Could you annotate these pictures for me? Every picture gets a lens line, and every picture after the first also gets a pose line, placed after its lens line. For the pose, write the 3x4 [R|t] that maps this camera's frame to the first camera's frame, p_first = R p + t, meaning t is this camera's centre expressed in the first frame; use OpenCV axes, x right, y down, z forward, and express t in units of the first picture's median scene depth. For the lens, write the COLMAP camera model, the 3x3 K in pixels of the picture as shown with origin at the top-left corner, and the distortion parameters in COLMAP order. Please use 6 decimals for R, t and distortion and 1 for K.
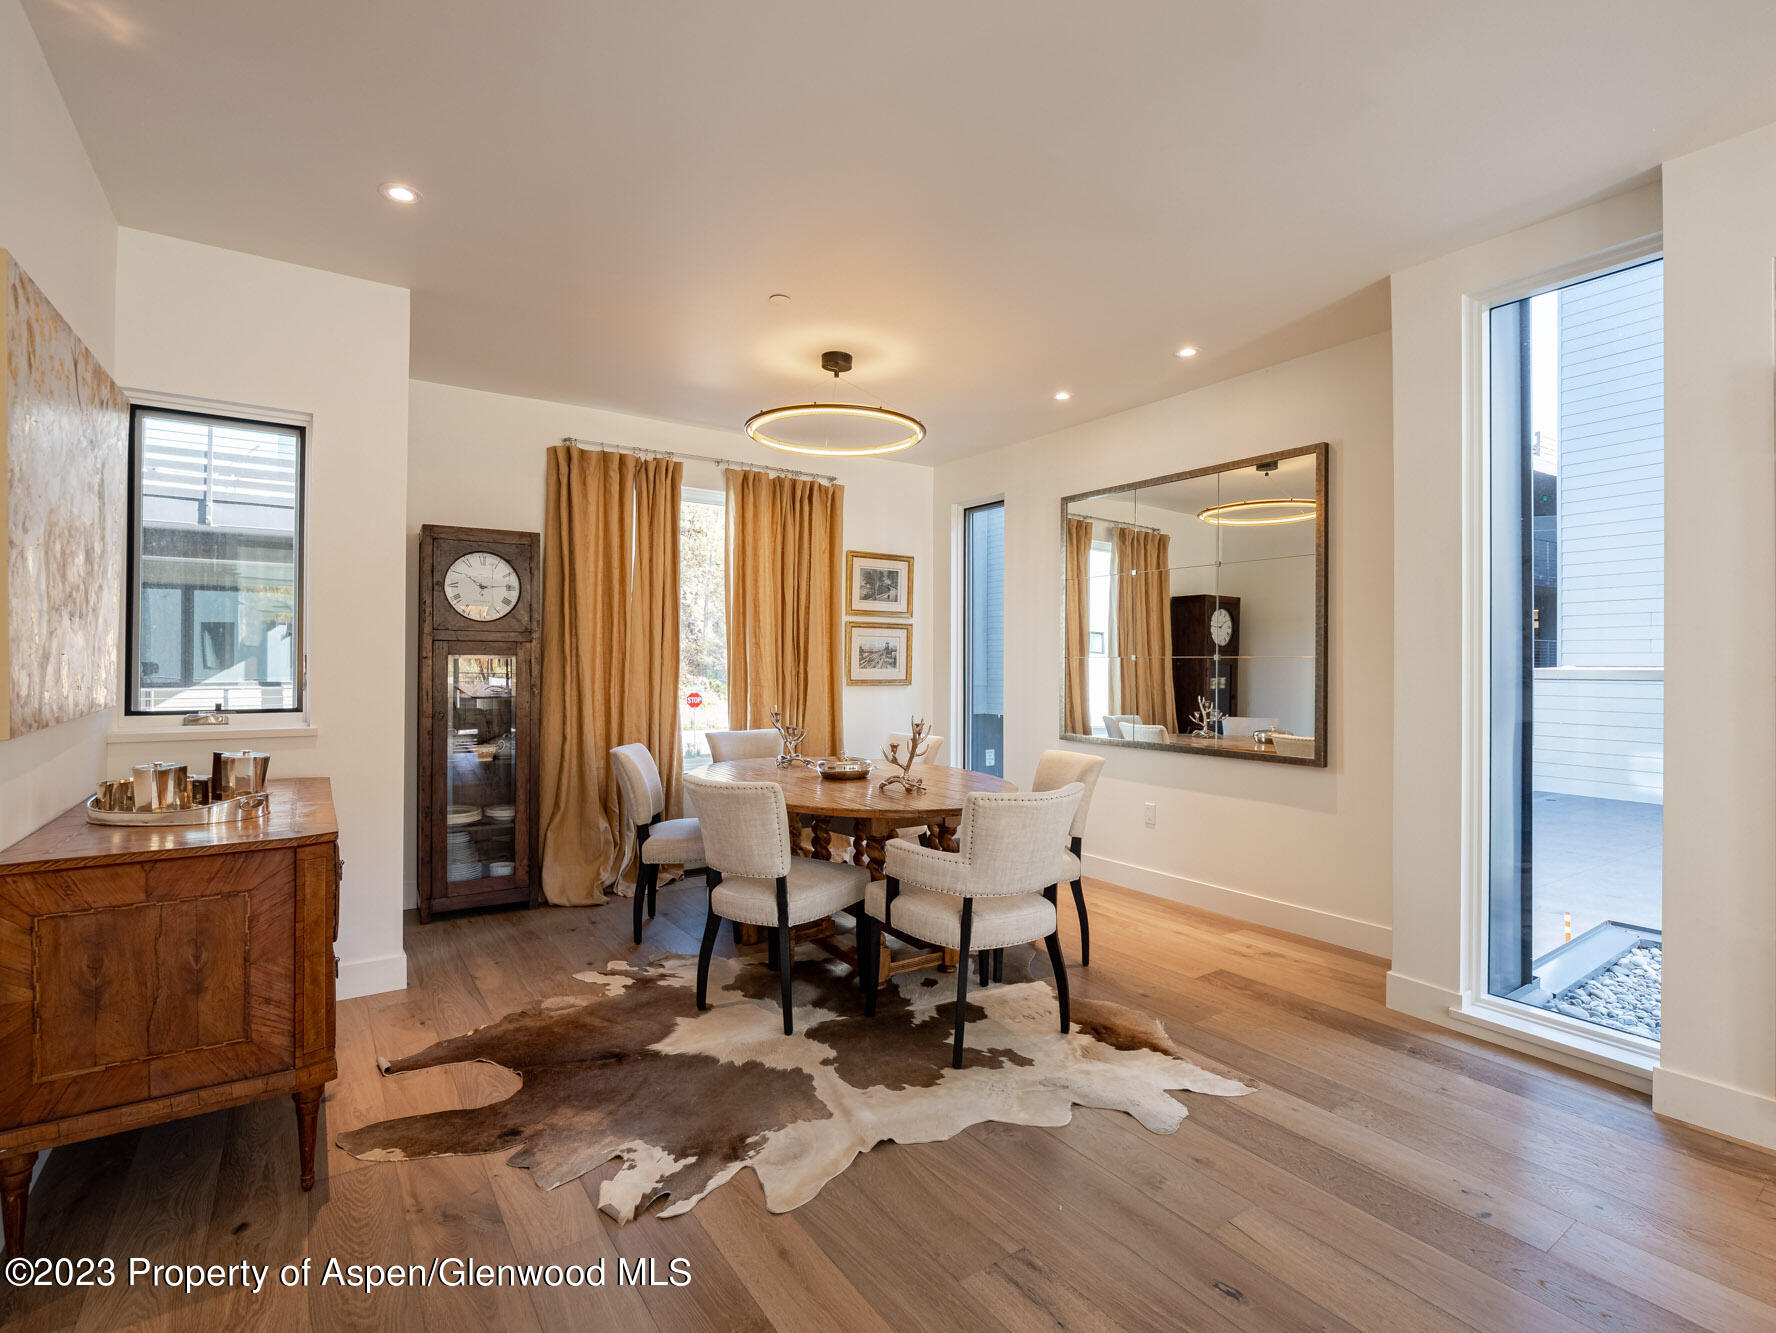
lens RADIAL K [[866.9, 0, 907.3], [0, 866.9, 664.0], [0, 0, 1]] dist [-0.010652, -0.000870]
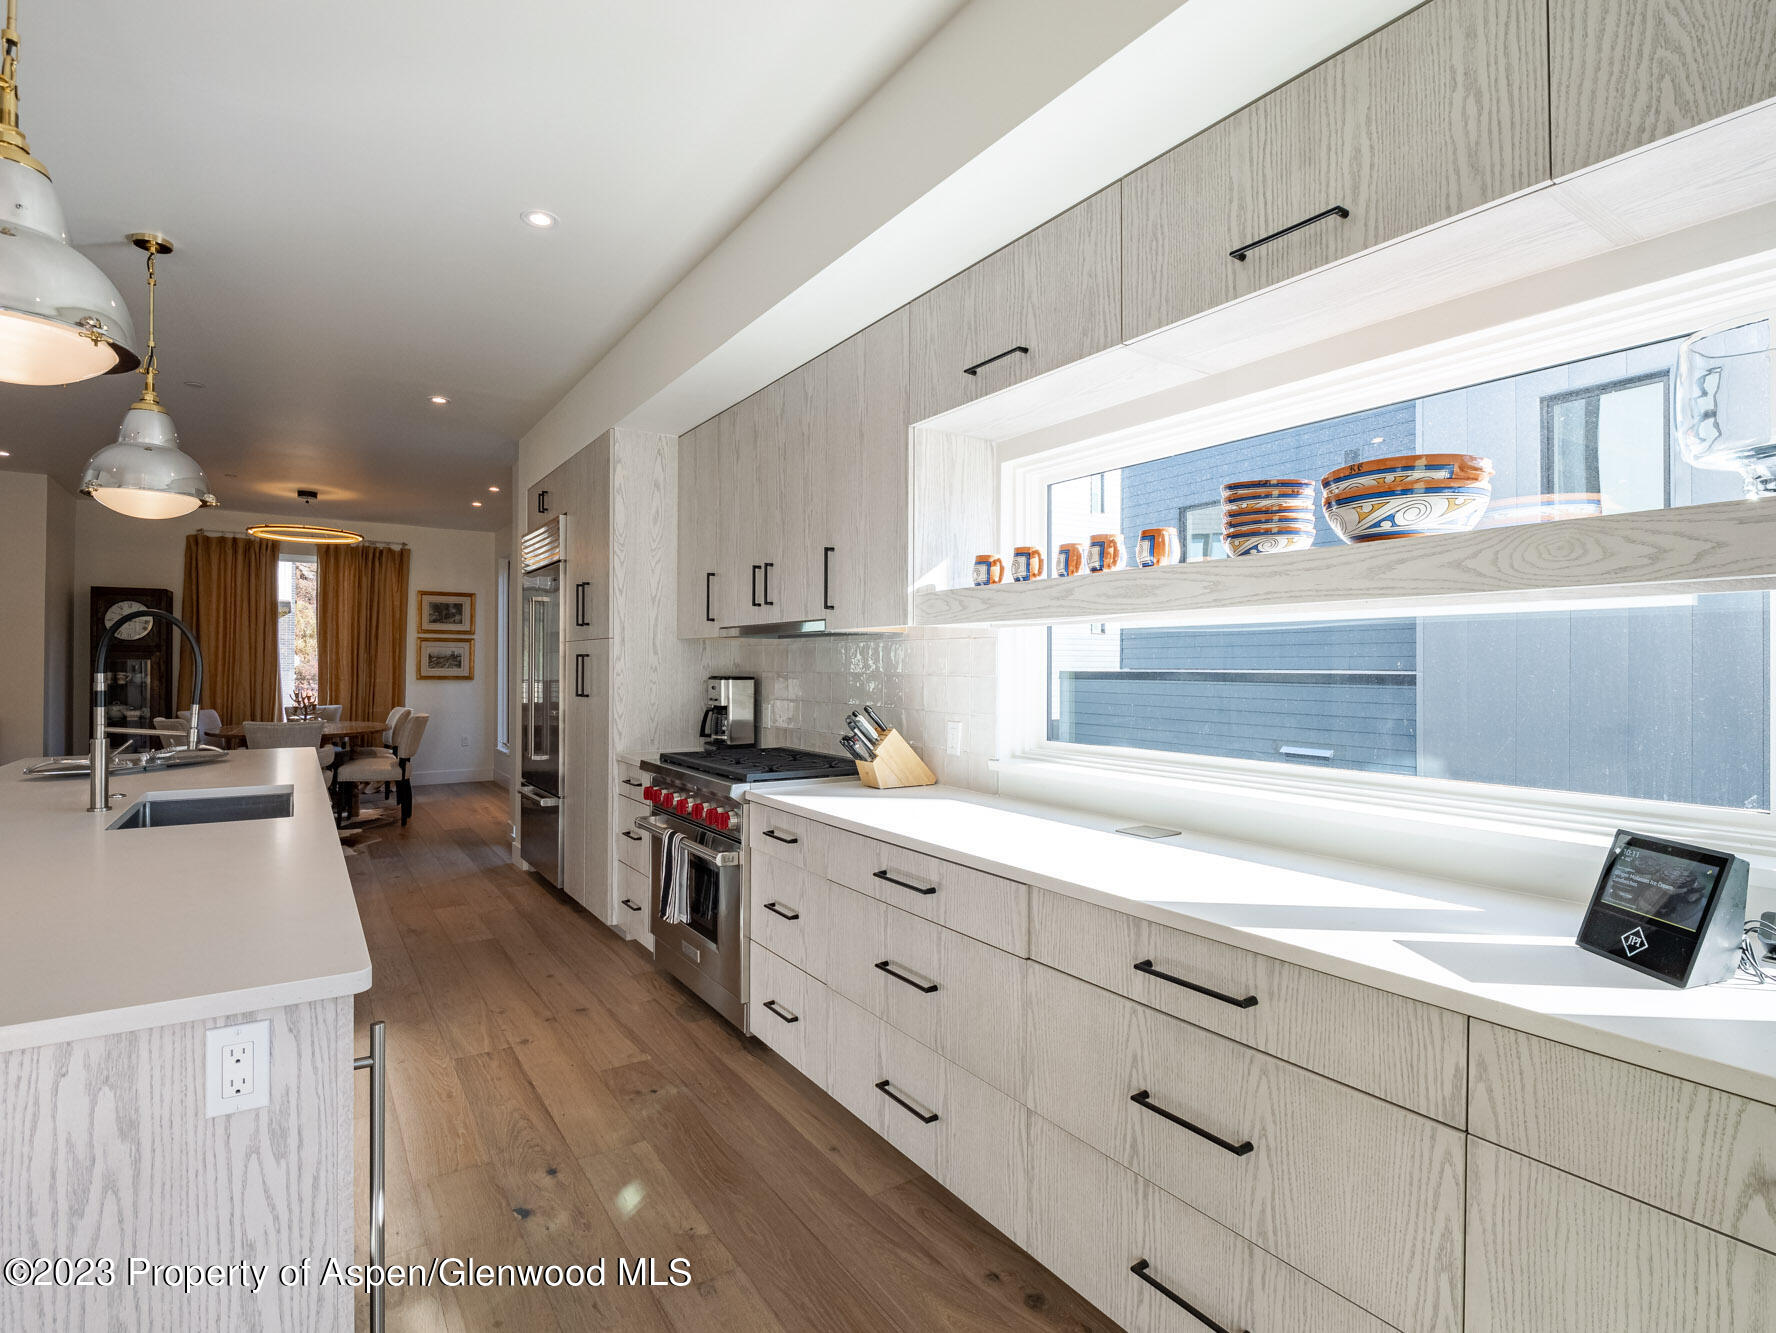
lens RADIAL K [[866.9, 0, 844.1], [0, 866.9, 663.8], [0, 0, 1]] dist [-0.010652, -0.000870]
pose [[0.999026, 0.000129, -0.044124, 0.934510], [-0.000365, 0.999986, -0.005328, 0.006641], [0.044123, 0.005339, 0.999012, -0.613606]]
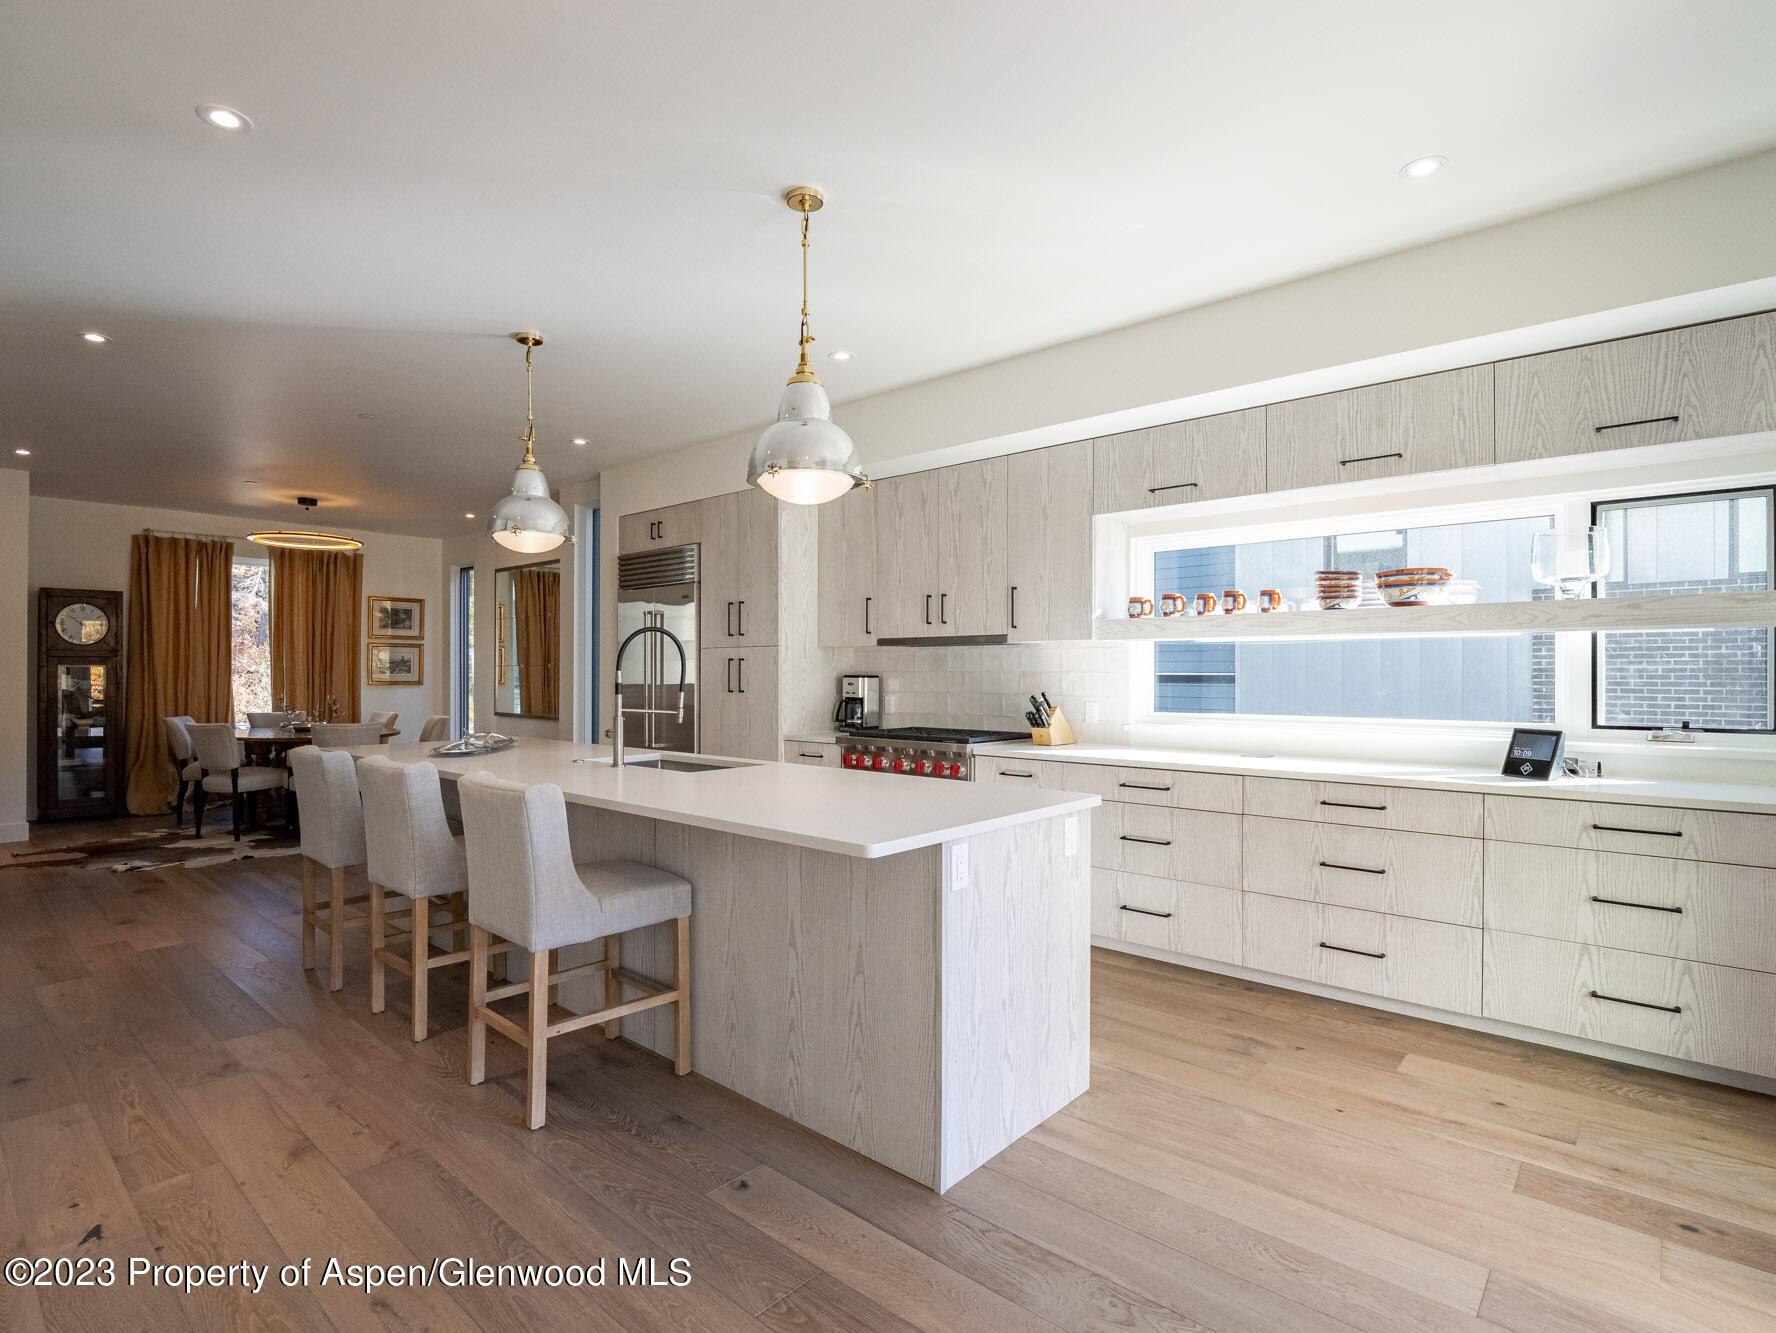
lens RADIAL K [[888.4, 0, 855.1], [0, 888.4, 676.9], [0, 0, 1]] dist [-0.004594, -0.003373]
pose [[0.976533, -0.004810, 0.215314, 0.534869], [0.004284, 0.999987, 0.002908, 0.012783], [-0.215325, -0.001917, 0.976541, -0.882880]]
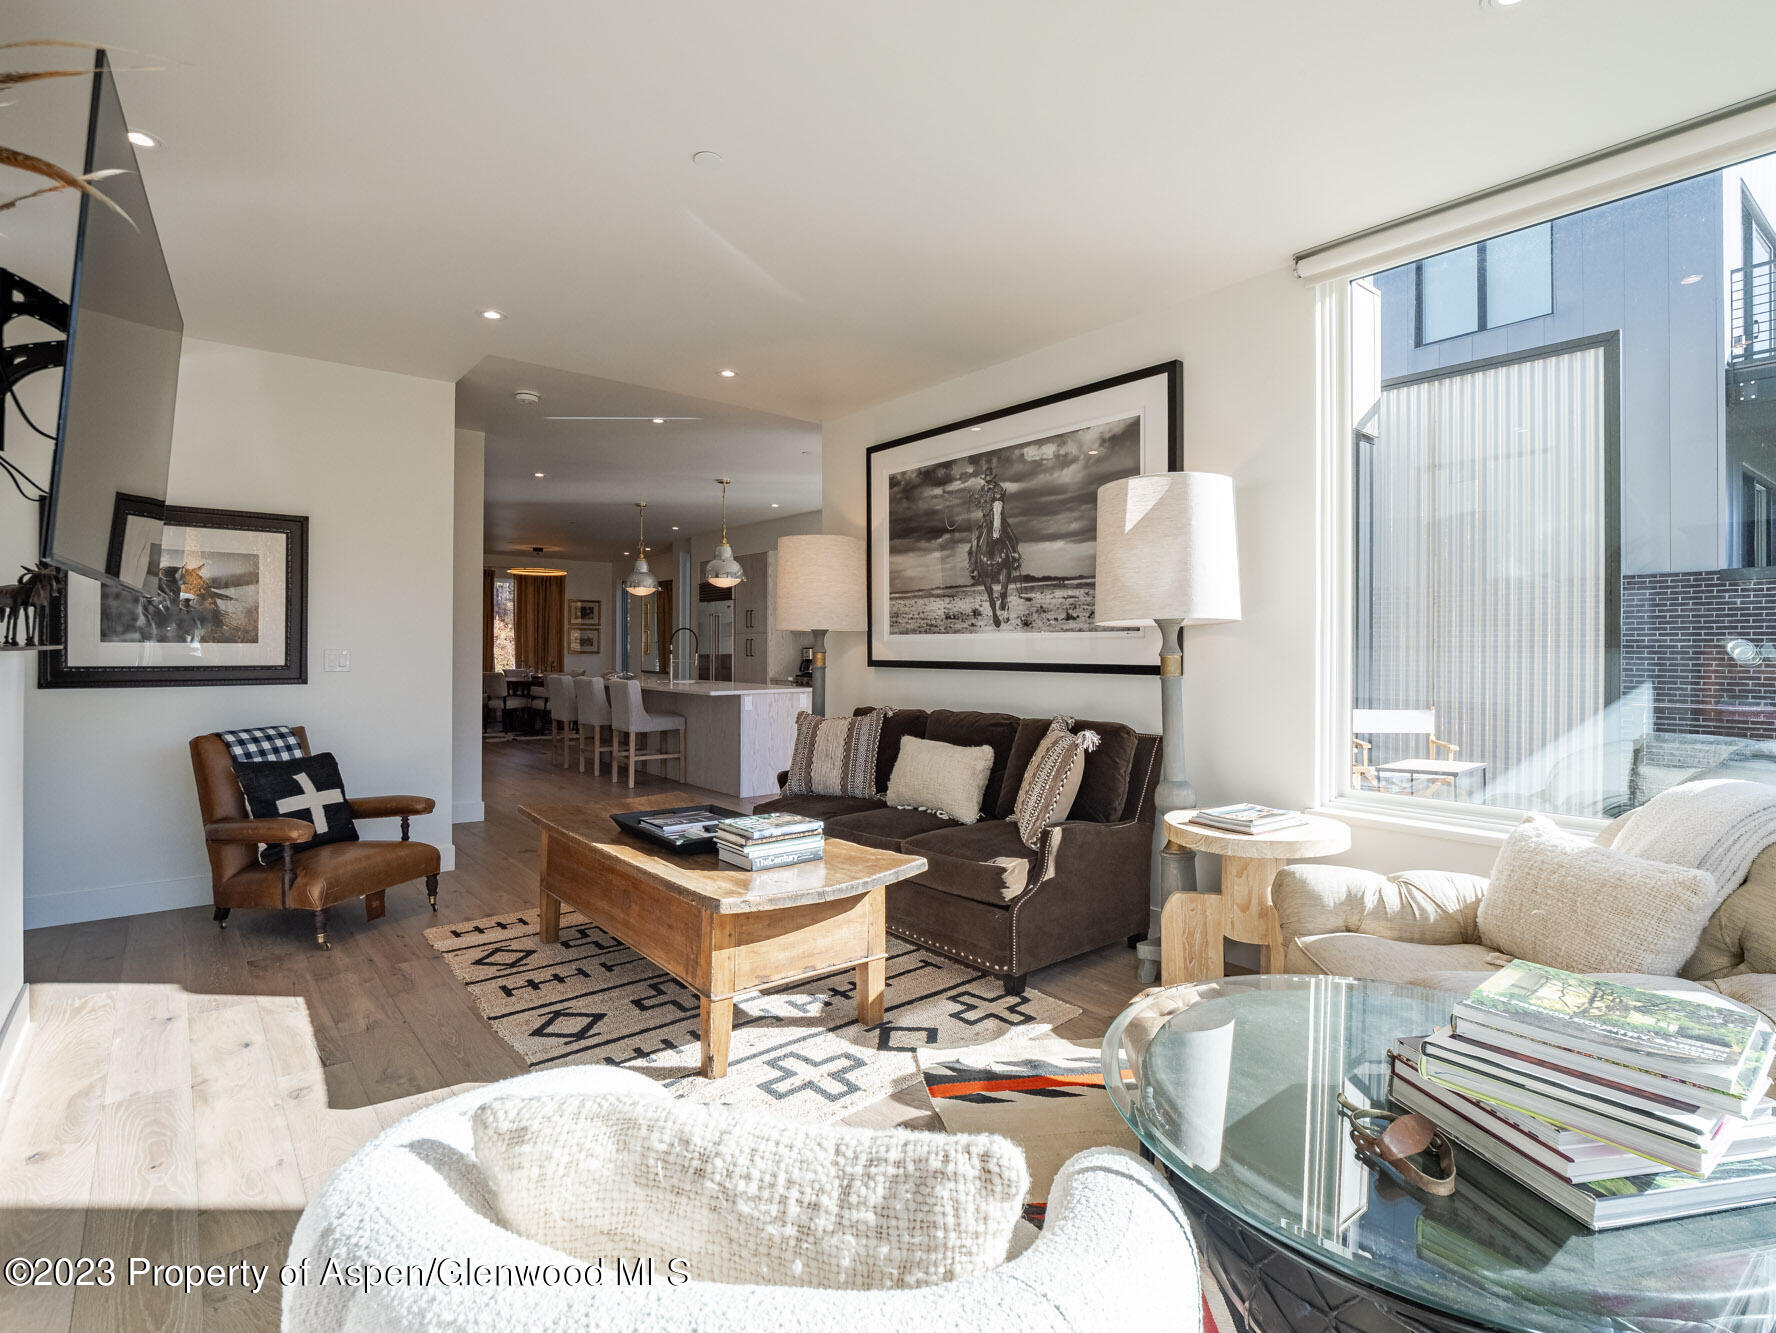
lens RADIAL K [[866.9, 0, 898.8], [0, 866.9, 665.3], [0, 0, 1]] dist [-0.010652, -0.000870]
pose [[0.995631, -0.001436, 0.093360, 0.798614], [-0.000204, 0.999846, 0.017546, 0.018334], [-0.093370, -0.017489, 0.995478, -1.942896]]
